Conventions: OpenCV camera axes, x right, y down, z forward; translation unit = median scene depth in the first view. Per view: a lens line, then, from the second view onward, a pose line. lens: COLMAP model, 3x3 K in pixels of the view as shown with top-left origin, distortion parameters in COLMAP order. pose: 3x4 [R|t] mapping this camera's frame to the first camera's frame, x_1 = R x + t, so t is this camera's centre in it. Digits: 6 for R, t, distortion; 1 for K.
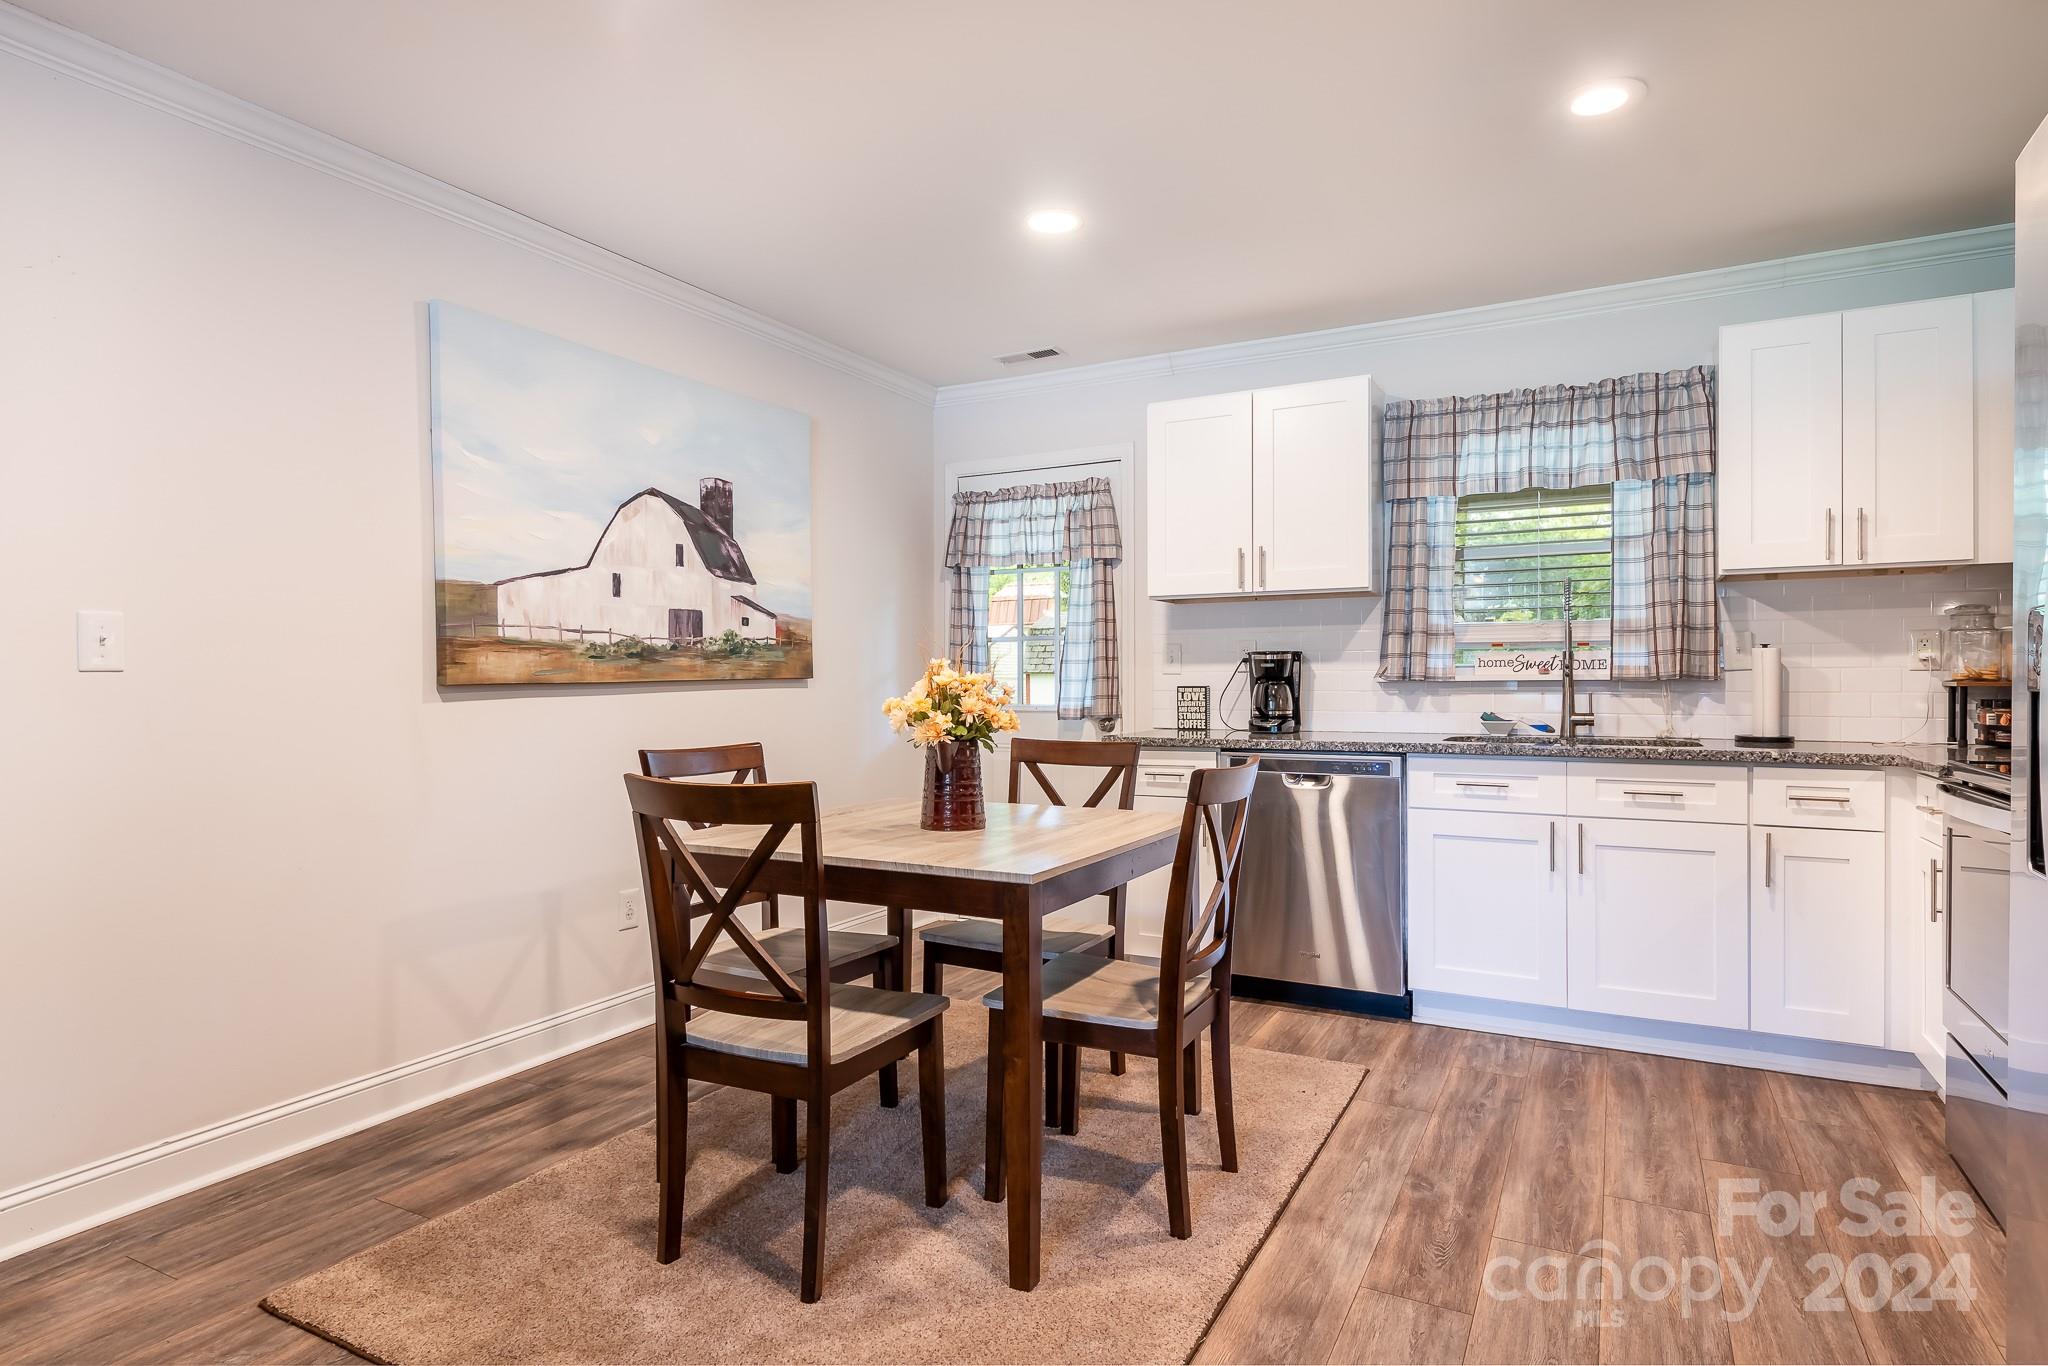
lens RADIAL K [[1090.5, 0, 1023.5], [0, 1090.5, 689.6], [0, 0, 1]] dist [0.003615, -0.003479]
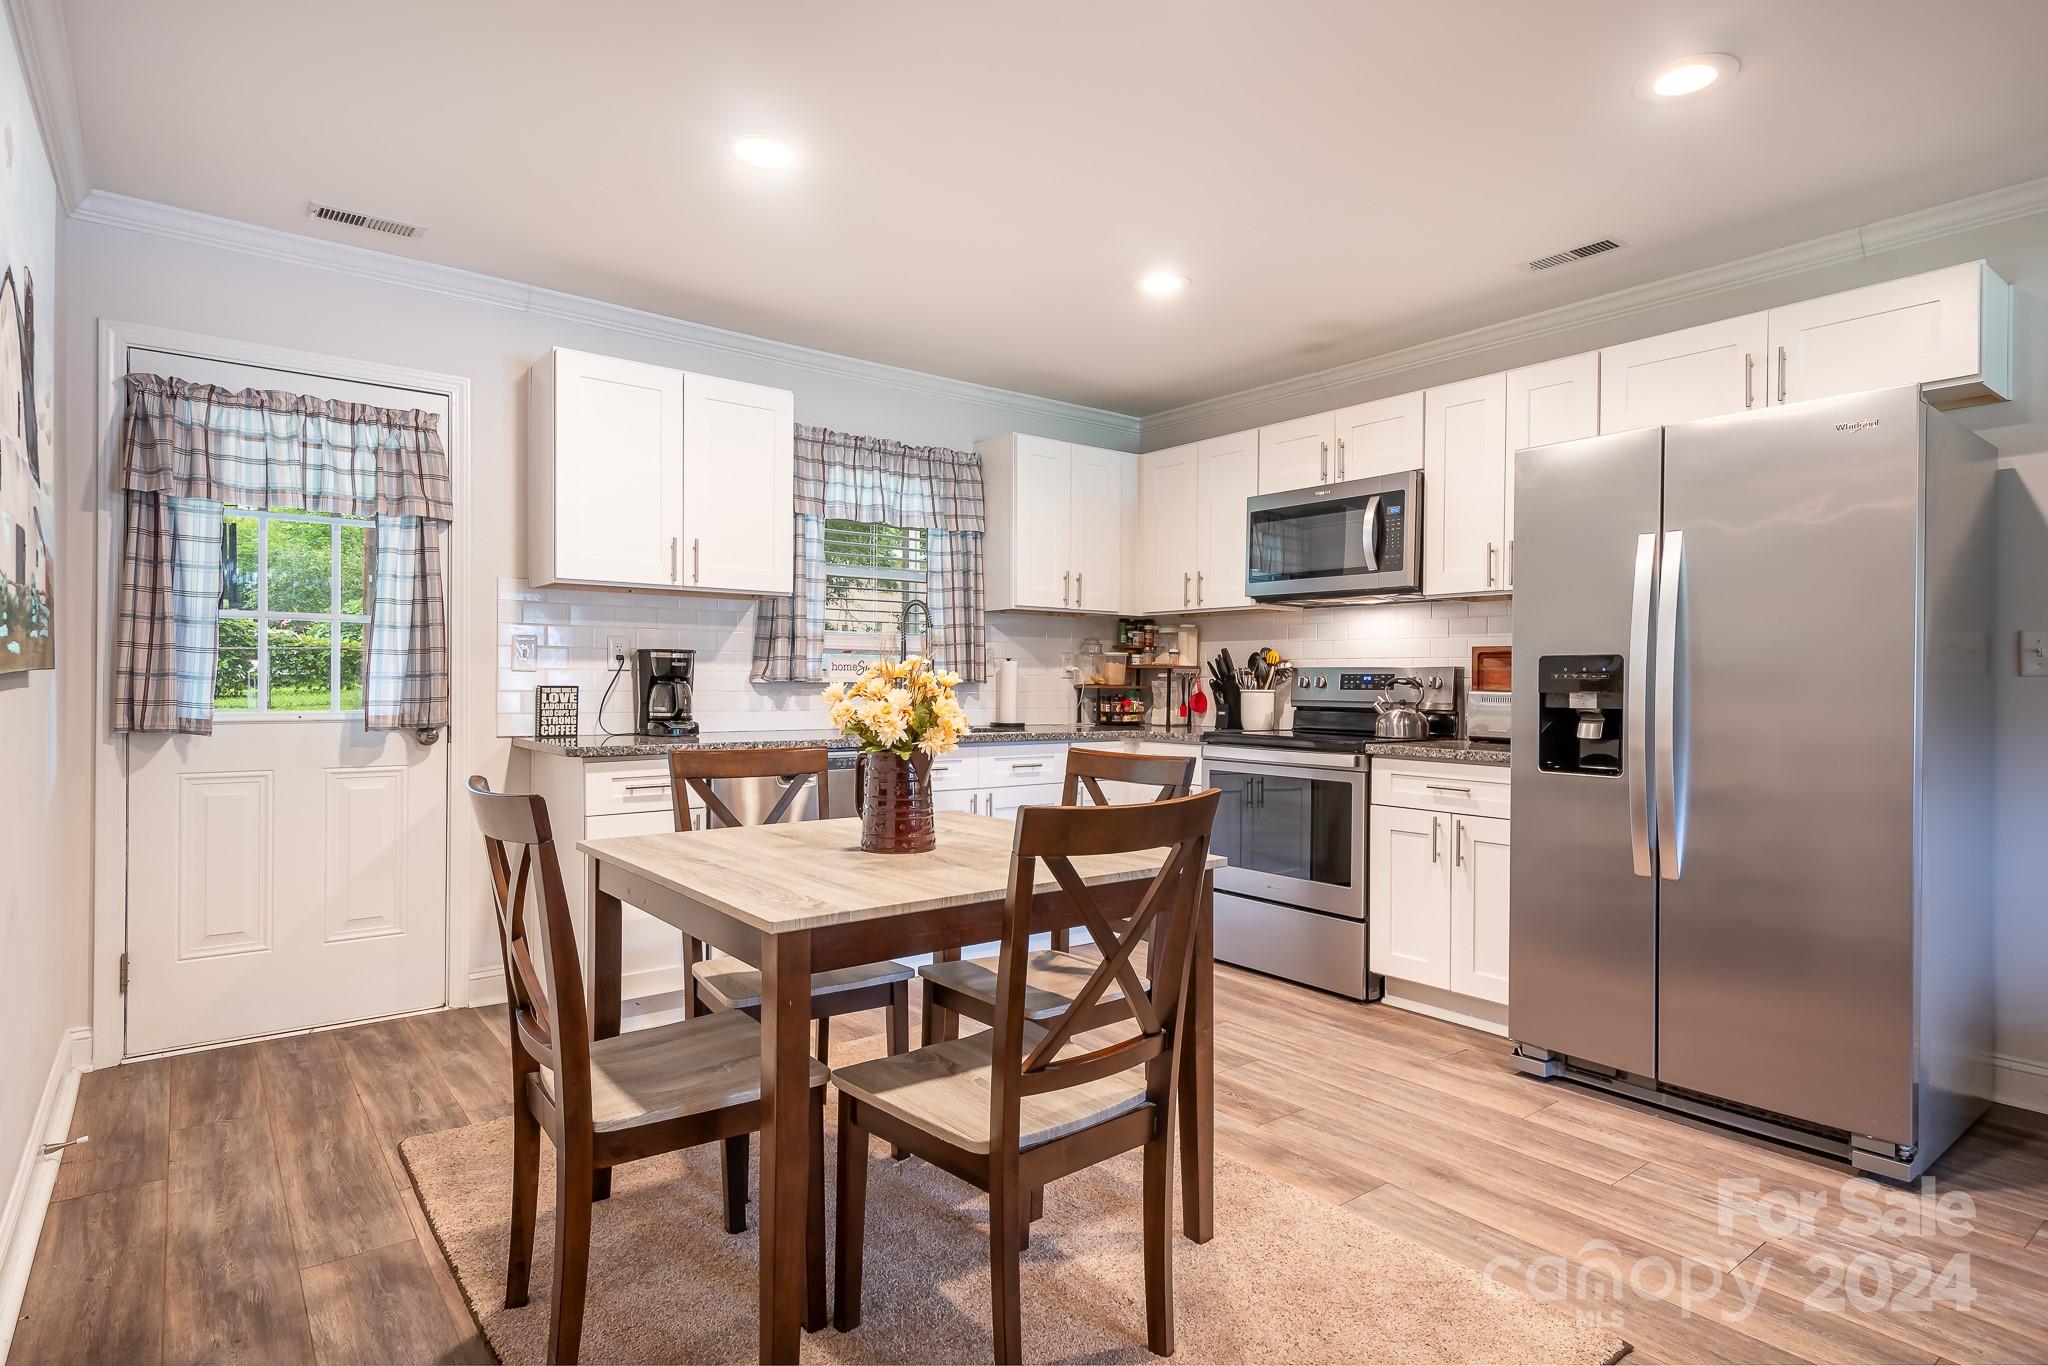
lens RADIAL K [[1081.0, 0, 1022.2], [0, 1081.0, 686.6], [0, 0, 1]] dist [0.016793, 0.000038]
pose [[0.404508, 0.001925, 0.914533, -0.539508], [-0.002585, 0.999996, -0.000961, -0.002908], [-0.914531, -0.001976, 0.404511, 0.363707]]
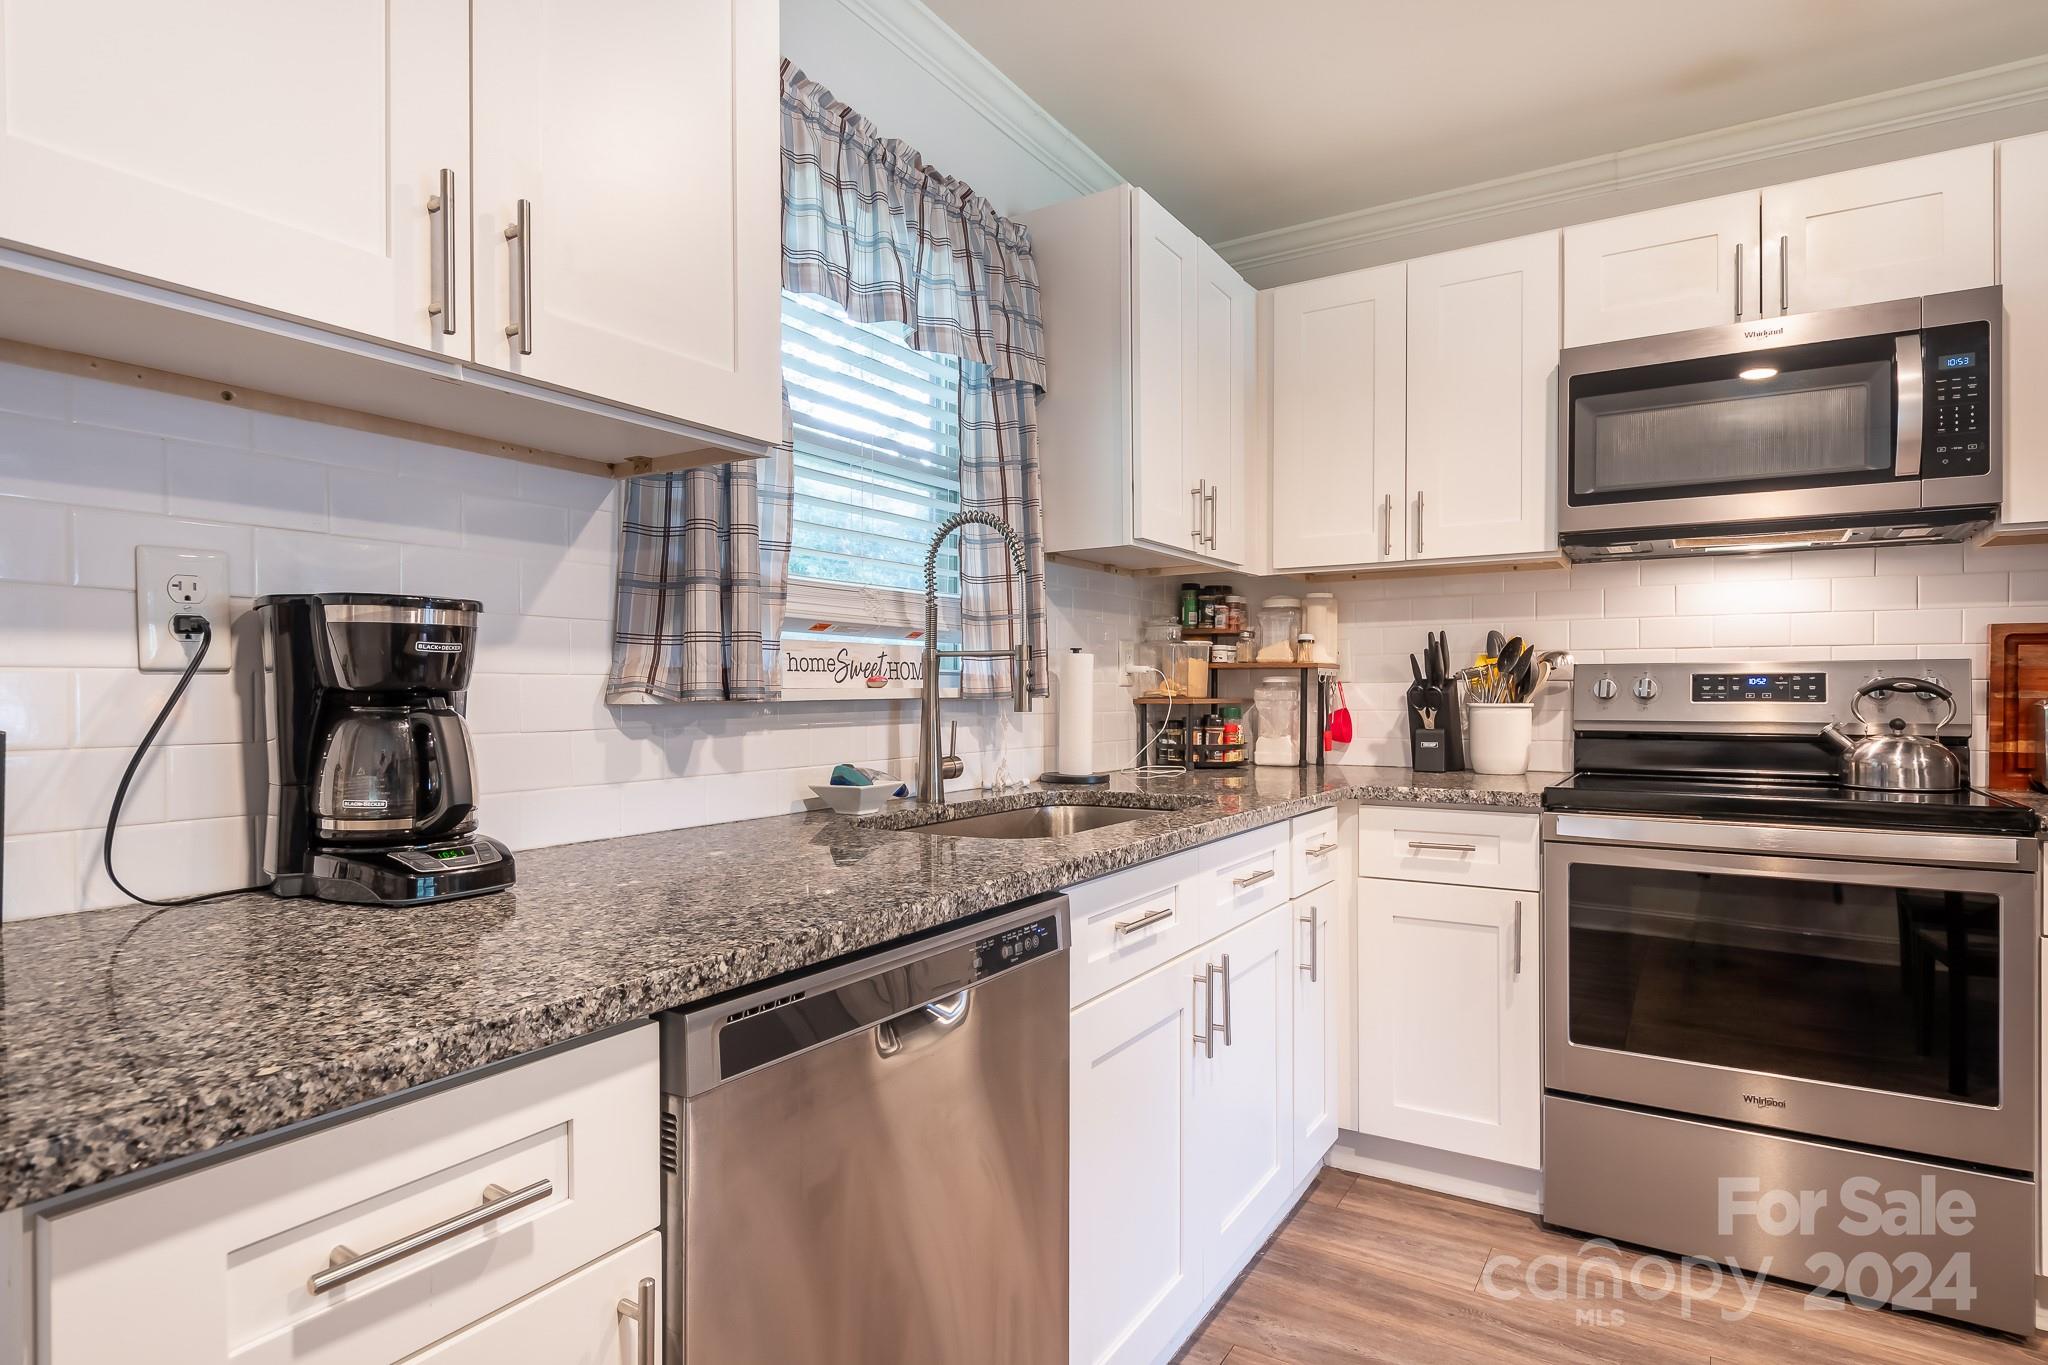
lens RADIAL K [[1090.5, 0, 1028.3], [0, 1090.5, 689.4], [0, 0, 1]] dist [0.003615, -0.003479]
pose [[0.062600, 0.004359, 0.998029, -0.043102], [0.009726, 0.999940, -0.004978, -0.009521], [-0.997991, 0.010019, 0.062554, 0.874201]]
